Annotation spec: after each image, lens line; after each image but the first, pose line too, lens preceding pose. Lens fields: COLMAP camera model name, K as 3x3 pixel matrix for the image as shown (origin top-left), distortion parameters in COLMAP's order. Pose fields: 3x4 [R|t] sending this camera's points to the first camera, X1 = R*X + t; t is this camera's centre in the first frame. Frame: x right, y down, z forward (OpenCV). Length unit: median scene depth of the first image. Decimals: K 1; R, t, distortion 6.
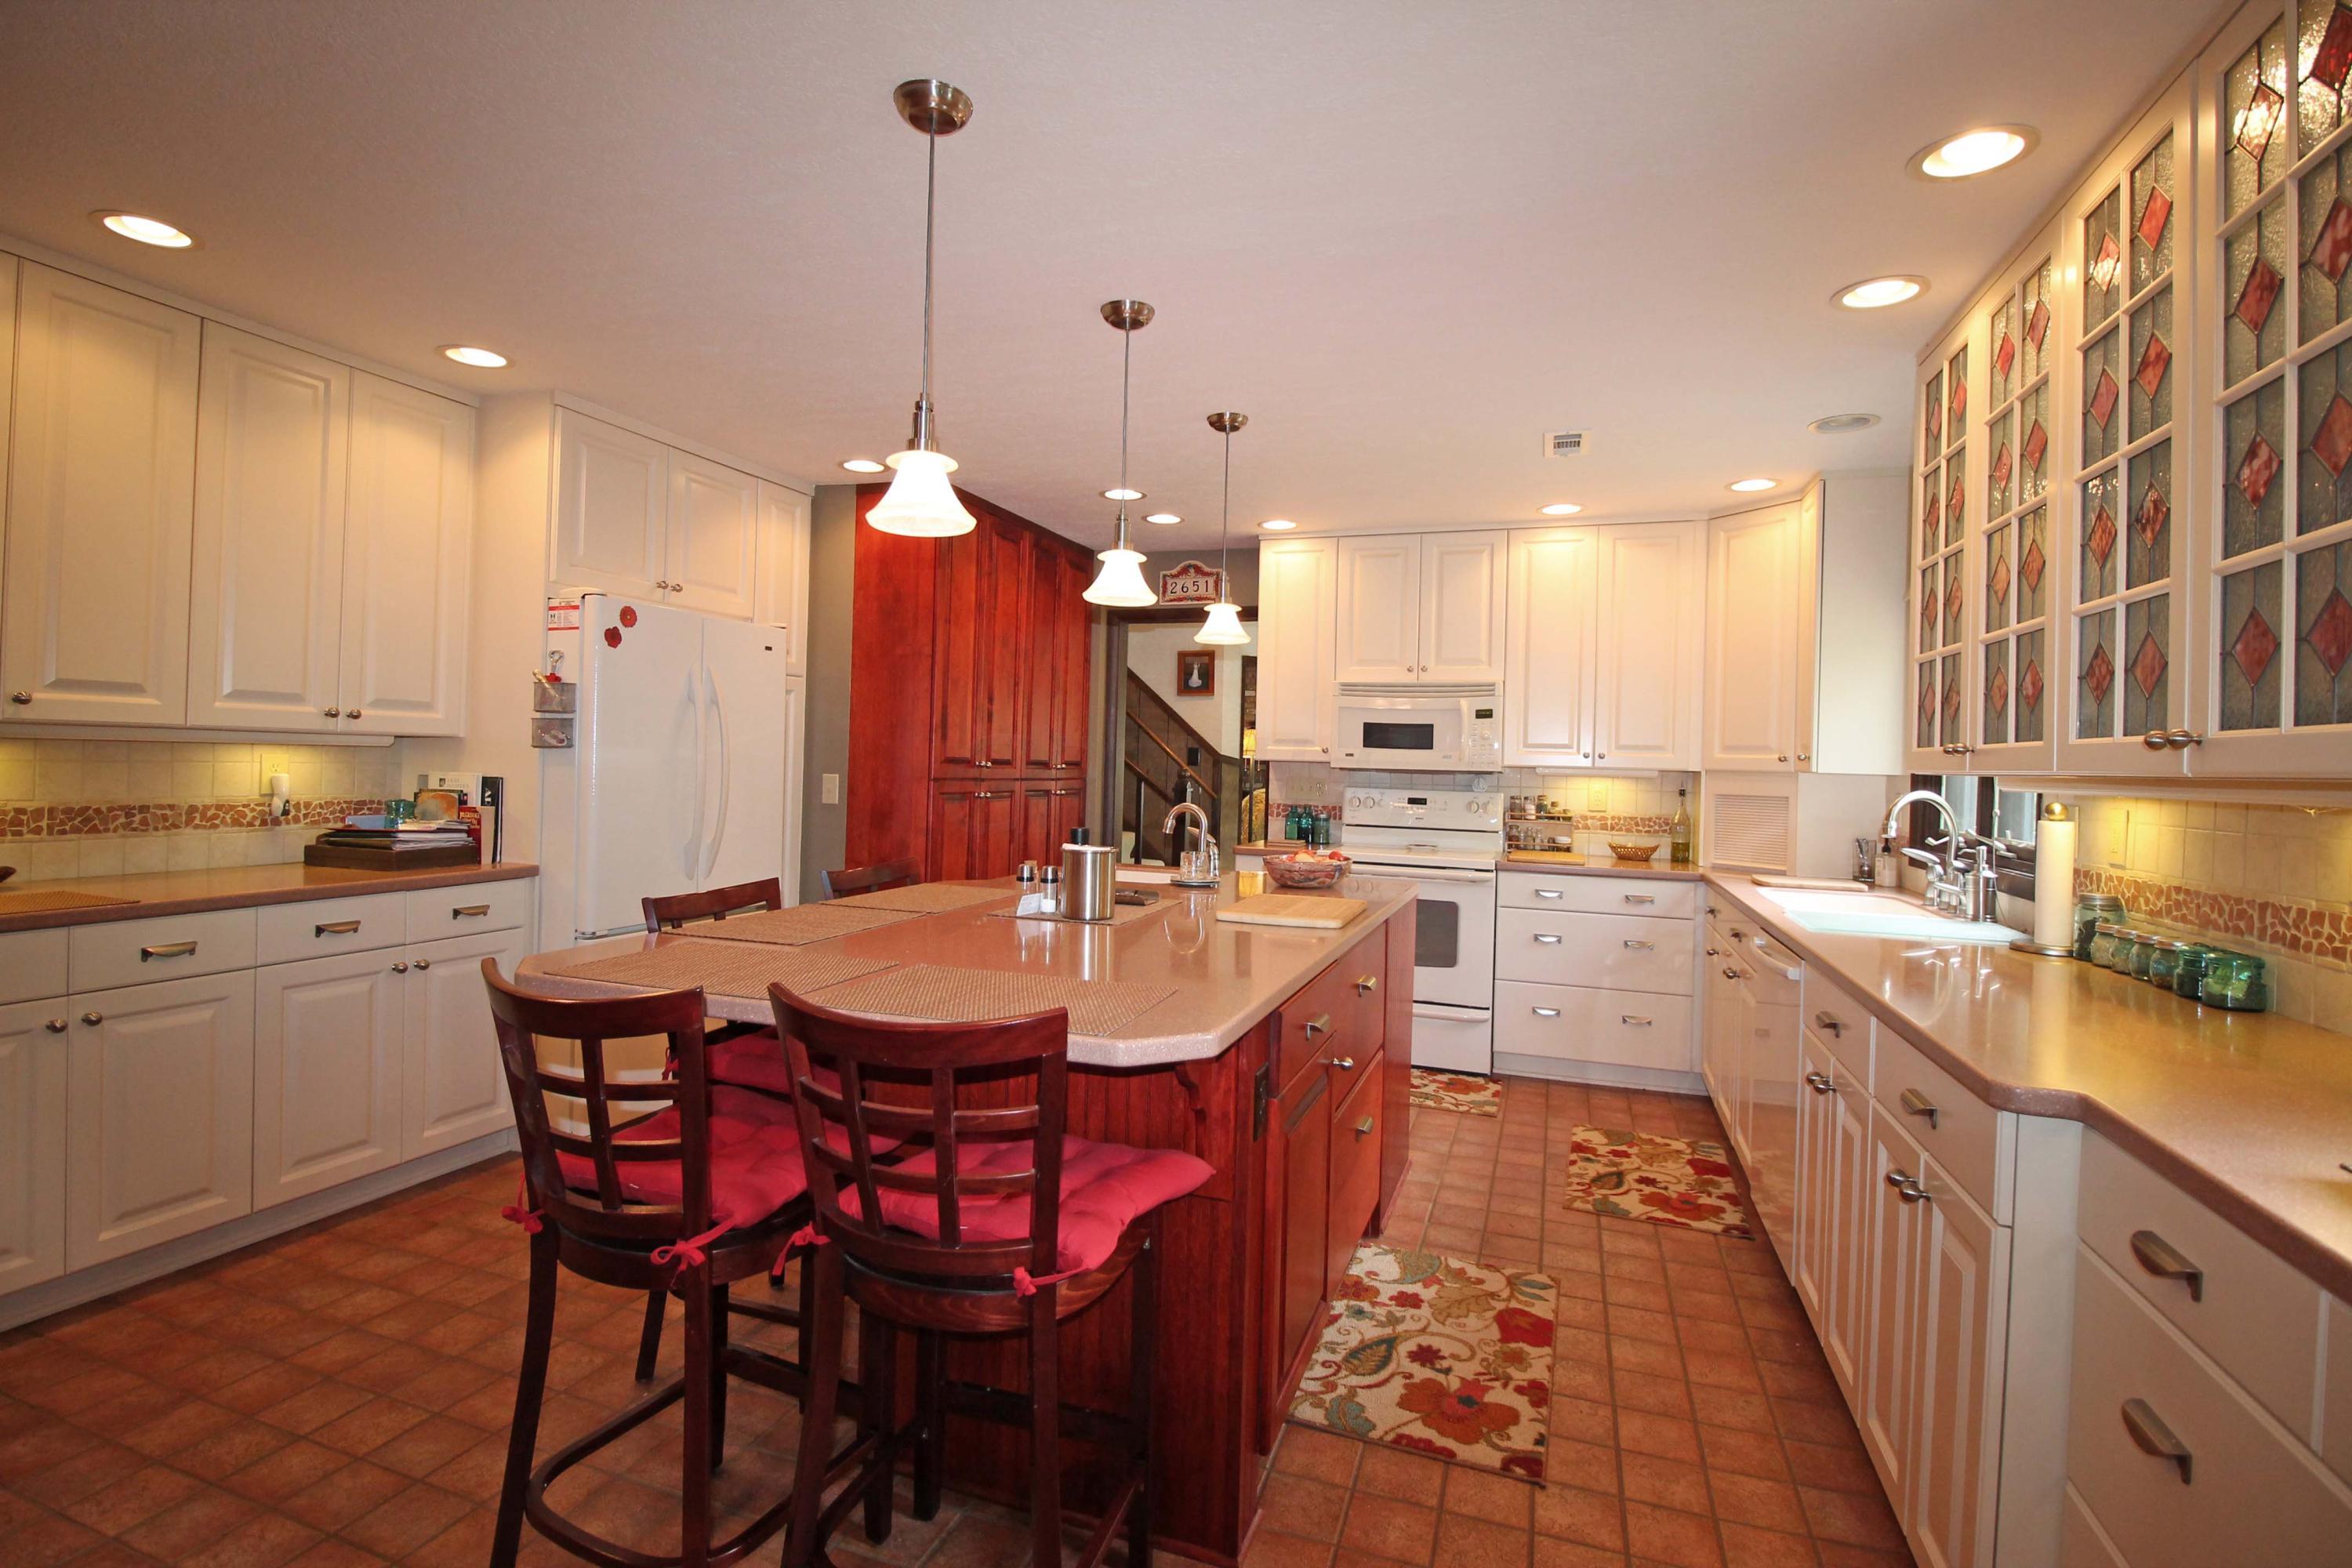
lens RADIAL K [[1106.8, 0, 1167.1], [0, 1106.8, 767.1], [0, 0, 1]] dist [-0.008602, -0.007048]
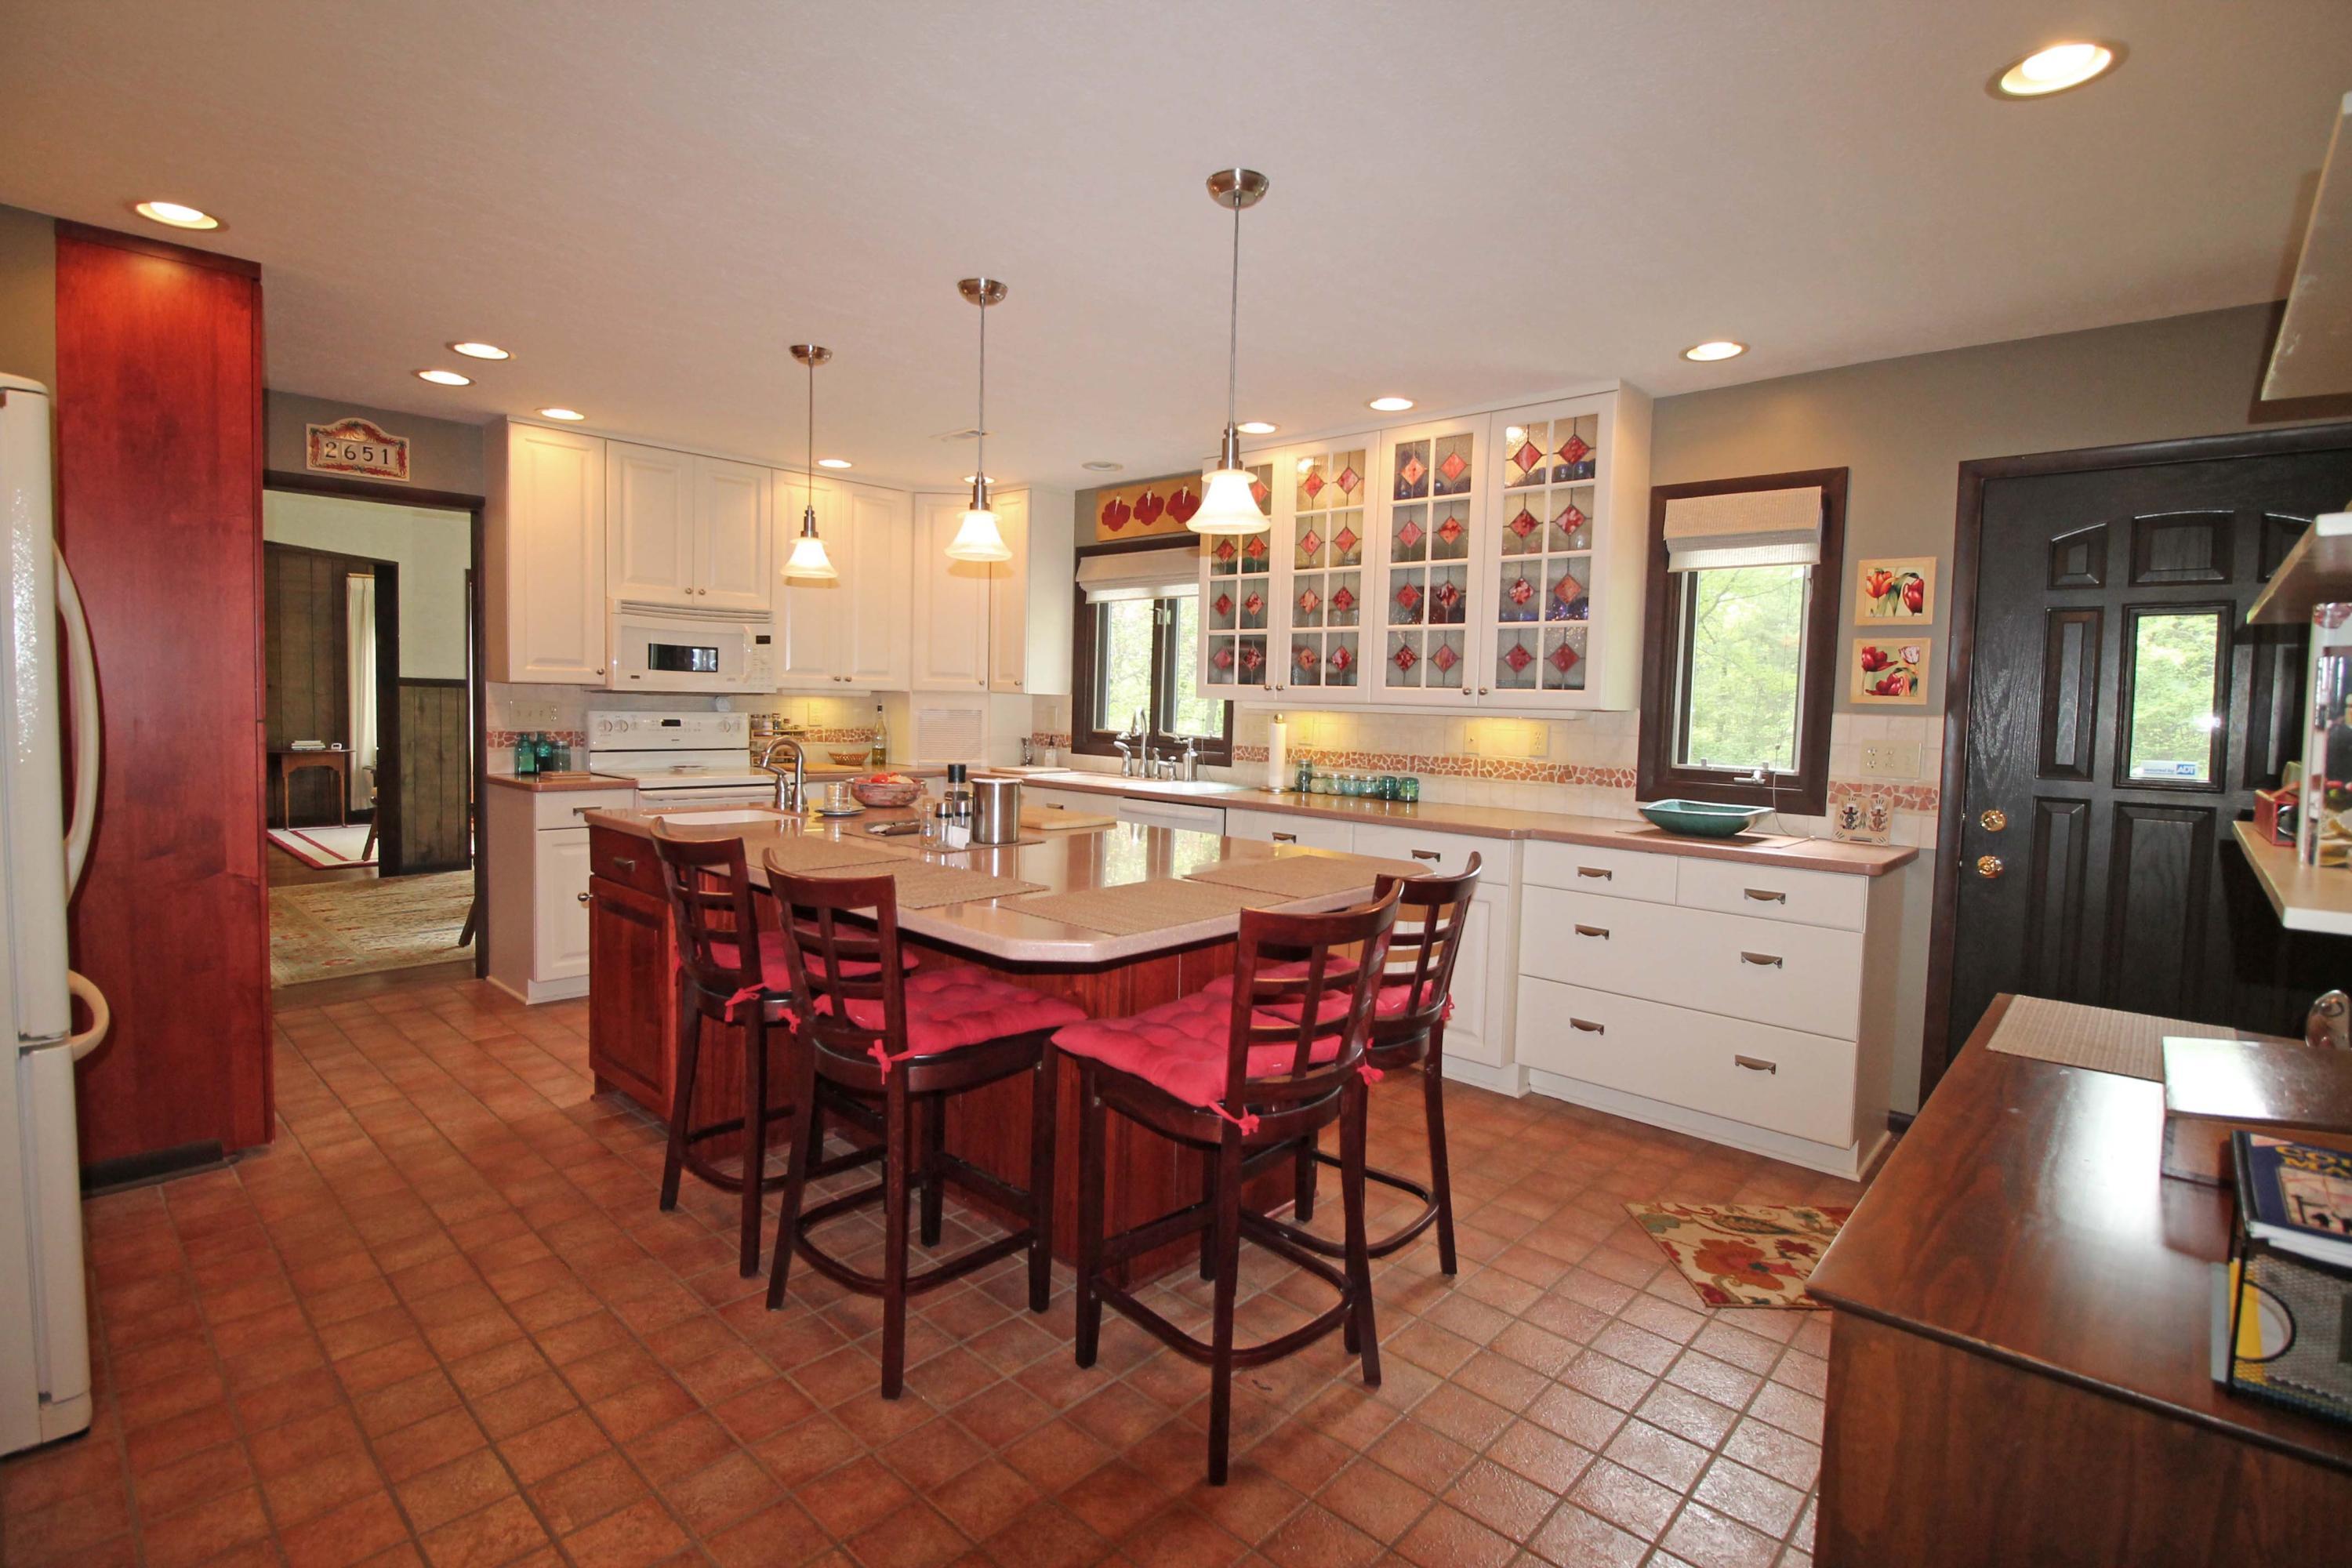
lens RADIAL K [[1106.8, 0, 1160.1], [0, 1106.8, 764.6], [0, 0, 1]] dist [-0.008602, -0.007048]
pose [[0.396826, -0.072740, 0.915007, -1.005751], [-0.009424, 0.996480, 0.083304, -0.036927], [-0.917845, -0.041680, 0.394744, 0.394028]]
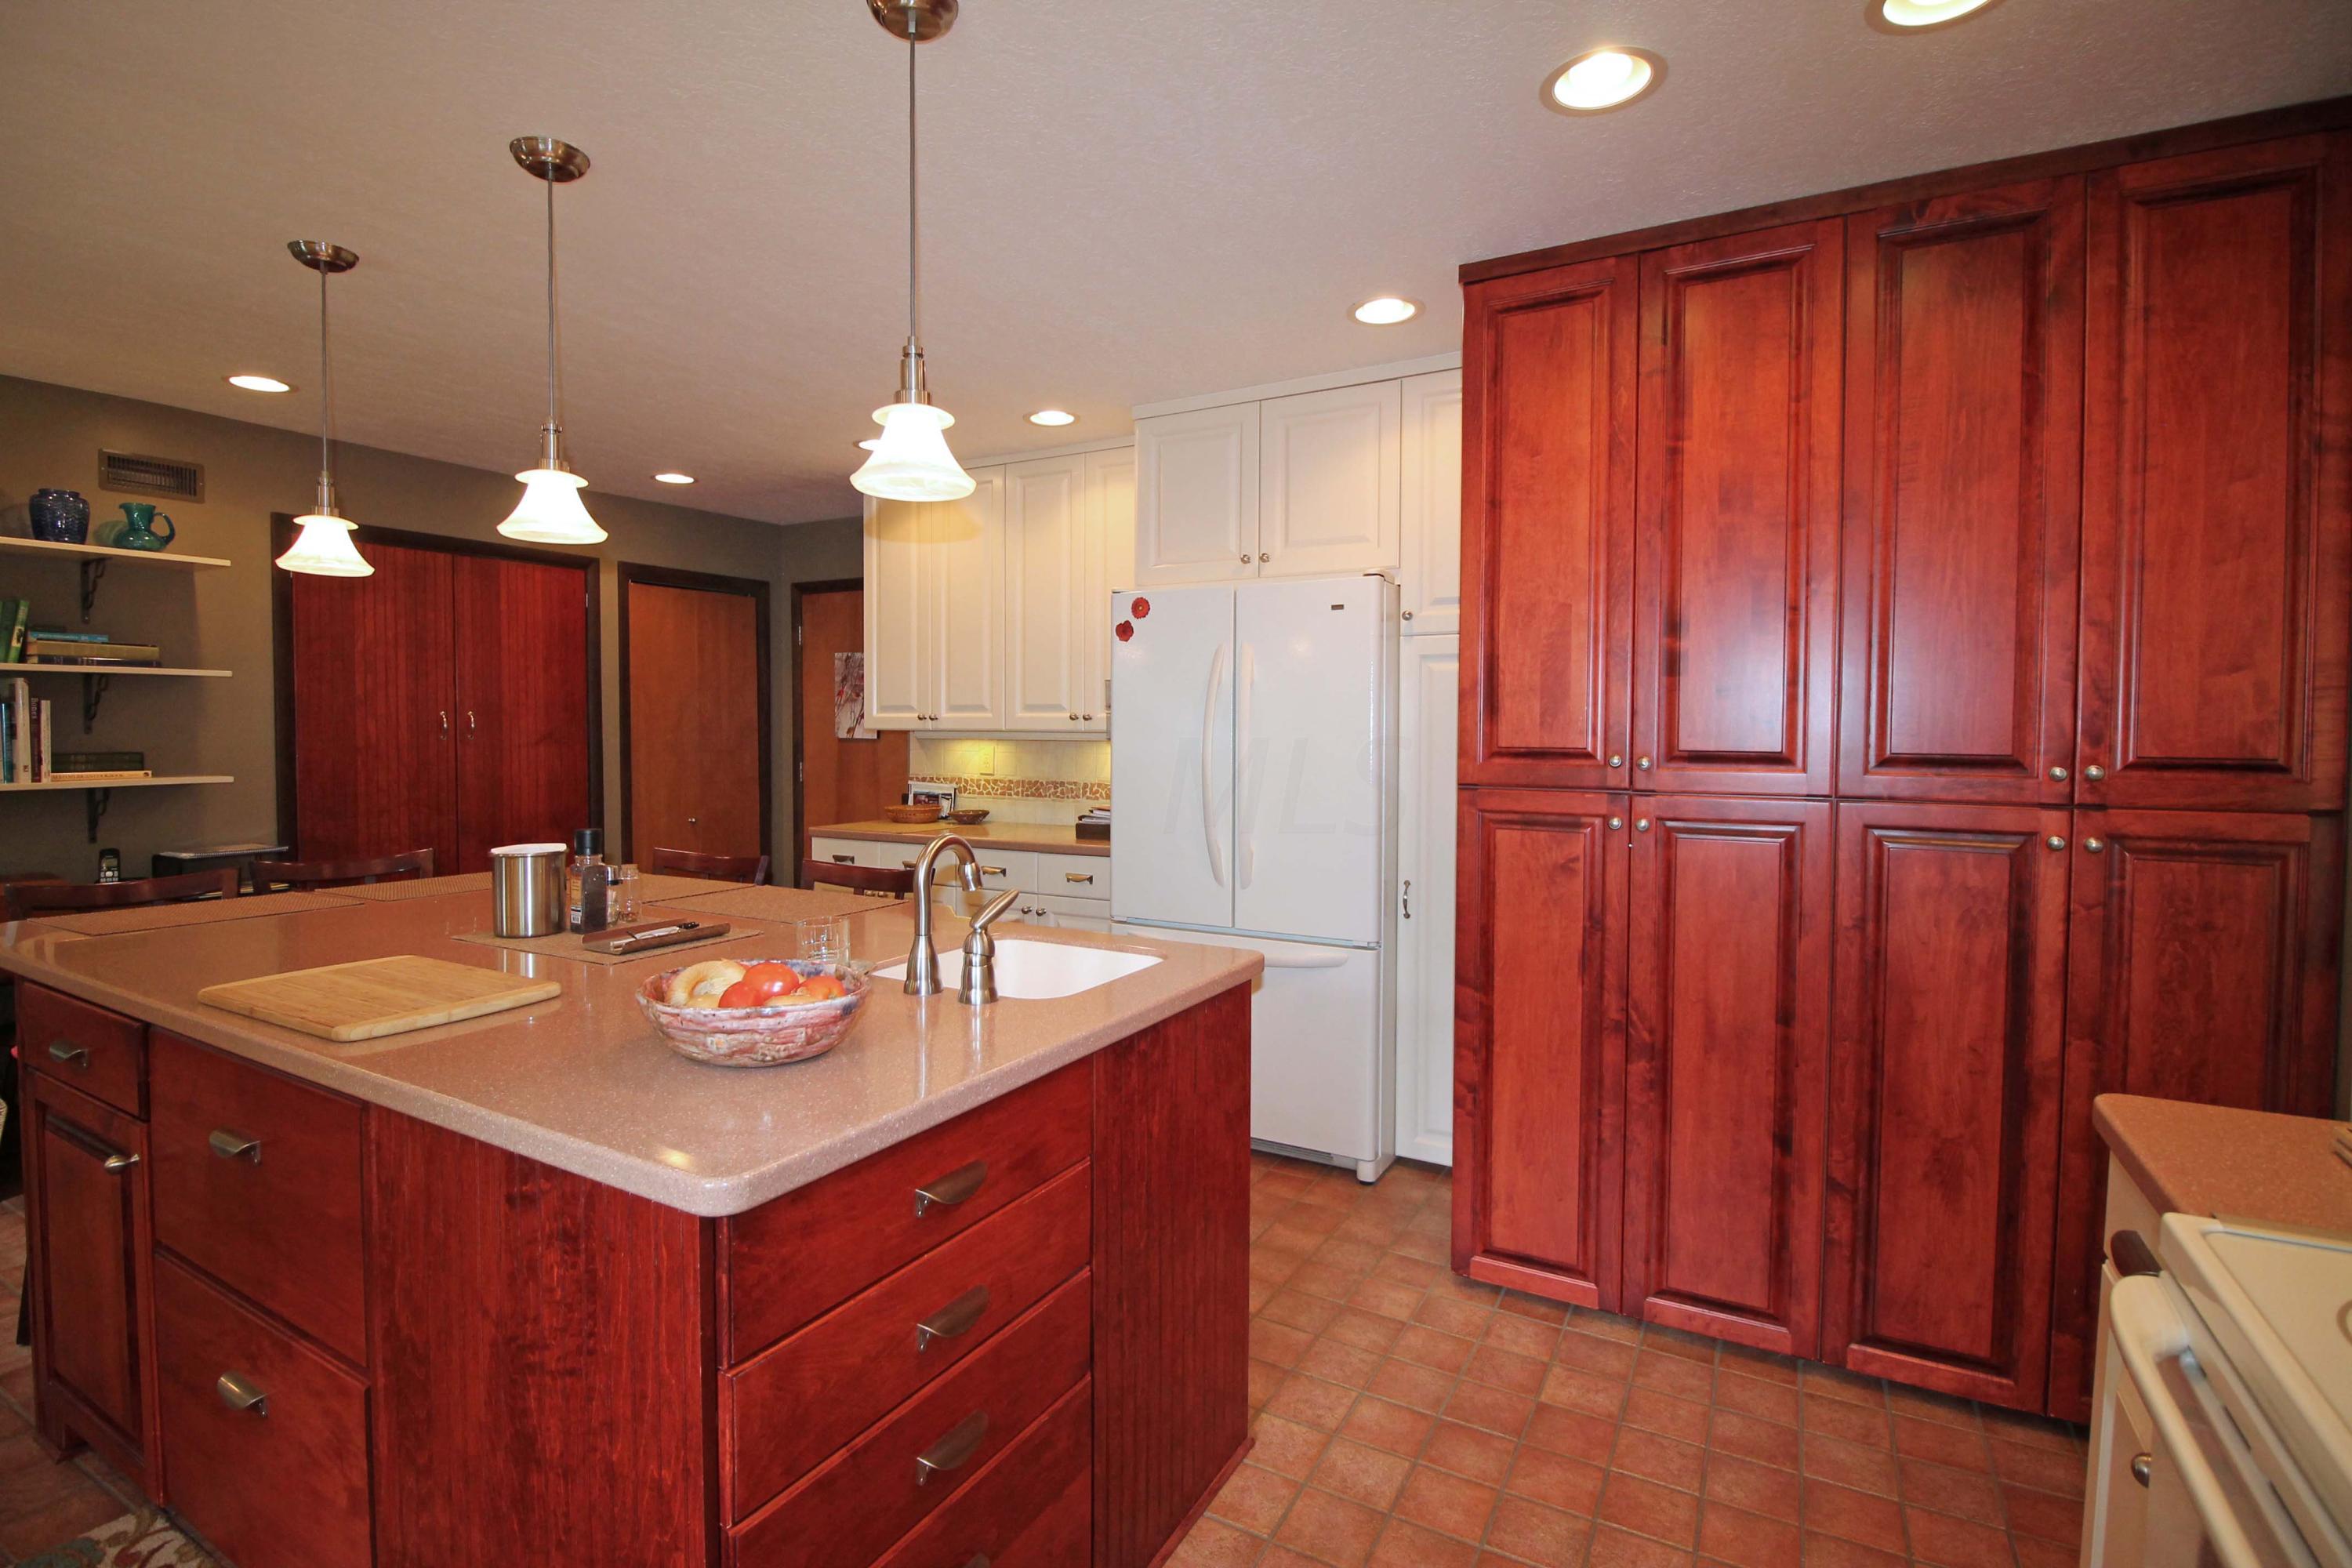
lens RADIAL K [[1106.8, 0, 1159.1], [0, 1106.8, 762.7], [0, 0, 1]] dist [-0.008602, -0.007048]
pose [[-0.165720, 0.003653, -0.986166, 0.654432], [-0.013768, 0.999887, 0.006018, -0.003350], [0.986077, 0.014575, -0.165651, 1.564455]]
